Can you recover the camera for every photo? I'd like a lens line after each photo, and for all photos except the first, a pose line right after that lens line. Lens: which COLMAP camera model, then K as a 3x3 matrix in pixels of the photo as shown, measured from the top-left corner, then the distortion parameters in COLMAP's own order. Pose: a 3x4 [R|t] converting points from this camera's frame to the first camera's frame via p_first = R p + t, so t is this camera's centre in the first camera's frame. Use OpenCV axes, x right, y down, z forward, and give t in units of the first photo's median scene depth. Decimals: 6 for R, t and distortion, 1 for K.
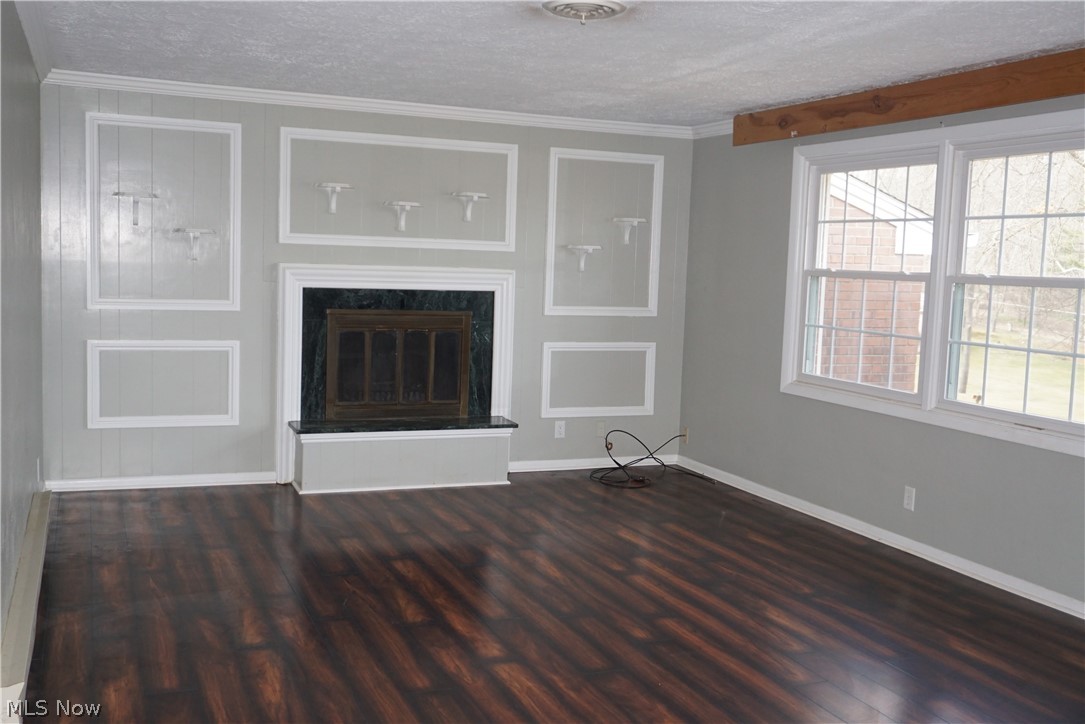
lens RADIAL K [[1092.5, 0, 542.5], [0, 1092.5, 362.0], [0, 0, 1]] dist [-0.014767, -0.003631]
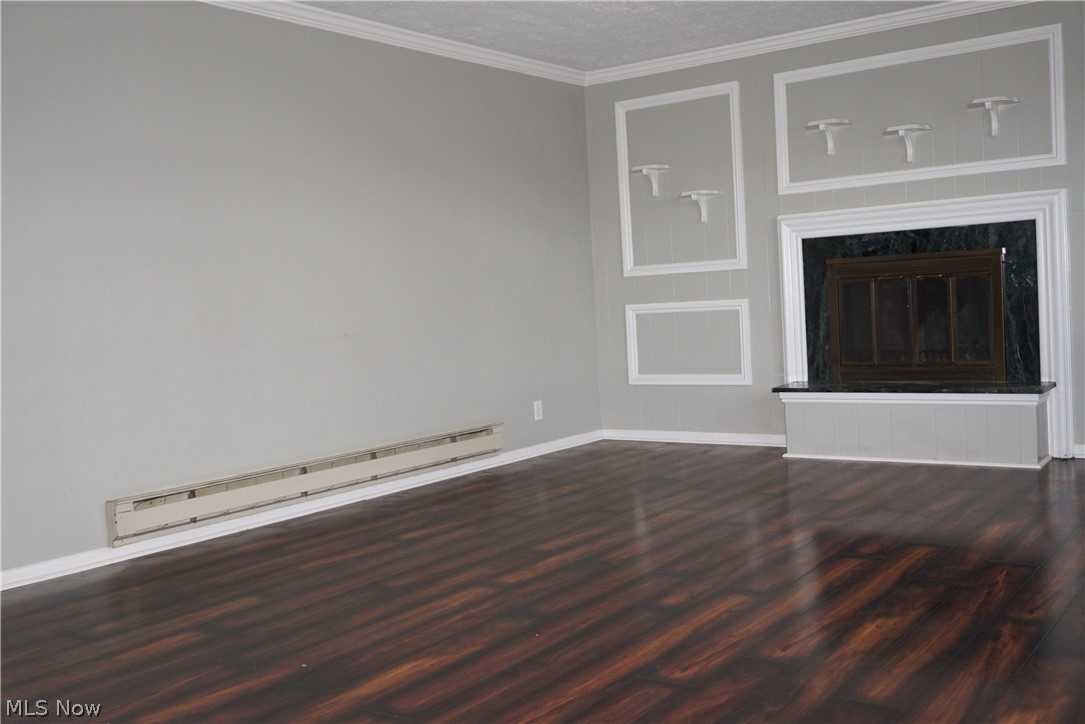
lens RADIAL K [[1092.5, 0, 542.5], [0, 1092.5, 362.0], [0, 0, 1]] dist [-0.014767, -0.003631]
pose [[0.509463, -0.015873, -0.860346, 0.467616], [-0.010439, 0.999642, -0.024625, 0.062433], [0.860429, 0.021526, 0.509115, 0.329899]]
